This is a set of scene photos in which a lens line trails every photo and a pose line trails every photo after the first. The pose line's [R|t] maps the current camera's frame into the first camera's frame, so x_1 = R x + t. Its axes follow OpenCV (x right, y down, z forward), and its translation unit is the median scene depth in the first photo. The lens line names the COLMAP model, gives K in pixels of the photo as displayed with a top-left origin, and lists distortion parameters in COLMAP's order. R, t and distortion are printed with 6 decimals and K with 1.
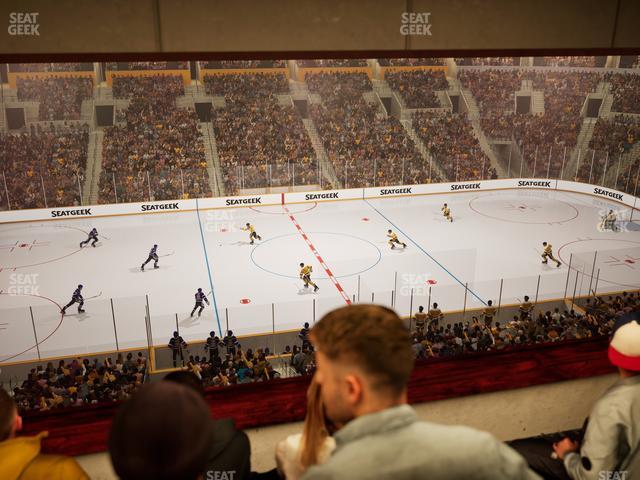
lens RADIAL K [[590.6, 0, 314.8], [0, 590.6, 200.0], [0, 0, 1]] dist [0.001521, 0.000000]
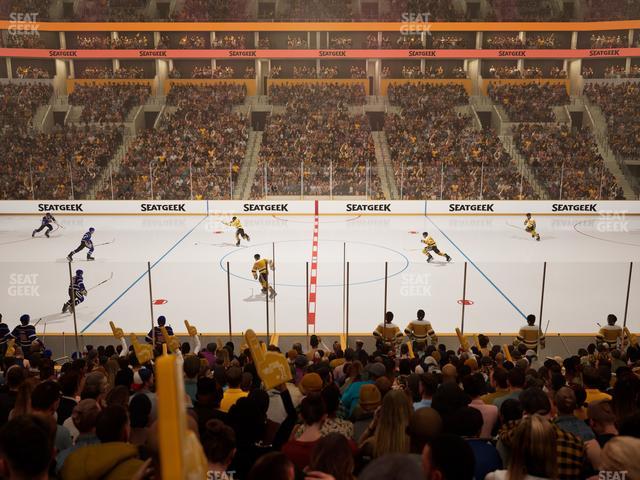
lens RADIAL K [[590.6, 0, 320.3], [0, 590.6, 214.0], [0, 0, 1]] dist [0.001521, 0.000000]
pose [[0.972535, 0.042353, -0.228871, 0.119150], [-0.065509, 0.993363, -0.094543, 0.073616], [0.223347, 0.106940, 0.968855, 0.232146]]
